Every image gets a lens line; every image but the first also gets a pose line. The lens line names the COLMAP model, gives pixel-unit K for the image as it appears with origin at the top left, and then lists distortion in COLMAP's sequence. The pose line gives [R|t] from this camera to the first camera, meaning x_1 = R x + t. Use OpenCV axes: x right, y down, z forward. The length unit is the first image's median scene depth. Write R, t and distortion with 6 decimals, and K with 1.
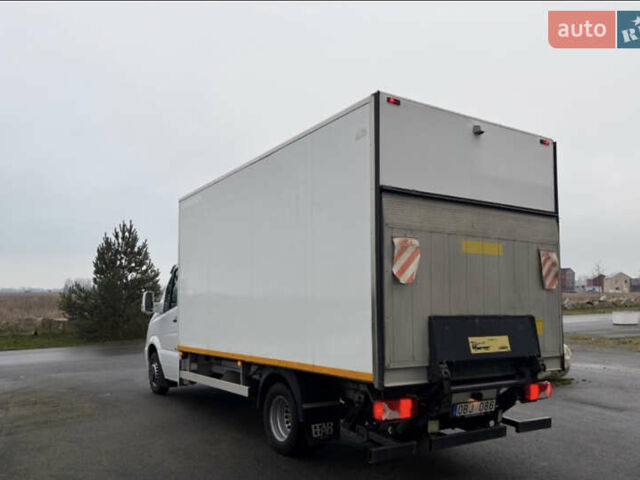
lens RADIAL K [[556.0, 0, 300.3], [0, 556.0, 273.3], [0, 0, 1]] dist [0.074273, -0.013572]
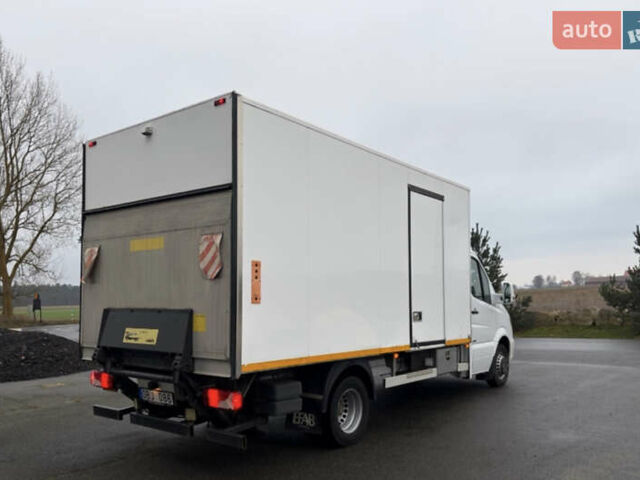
lens RADIAL K [[556.0, 0, 300.3], [0, 556.0, 273.3], [0, 0, 1]] dist [0.074273, -0.013572]
pose [[0.279065, -0.044425, -0.959244, 1.285535], [0.063090, 0.997619, -0.027848, 0.051302], [0.958197, -0.052747, 0.281203, 0.895784]]
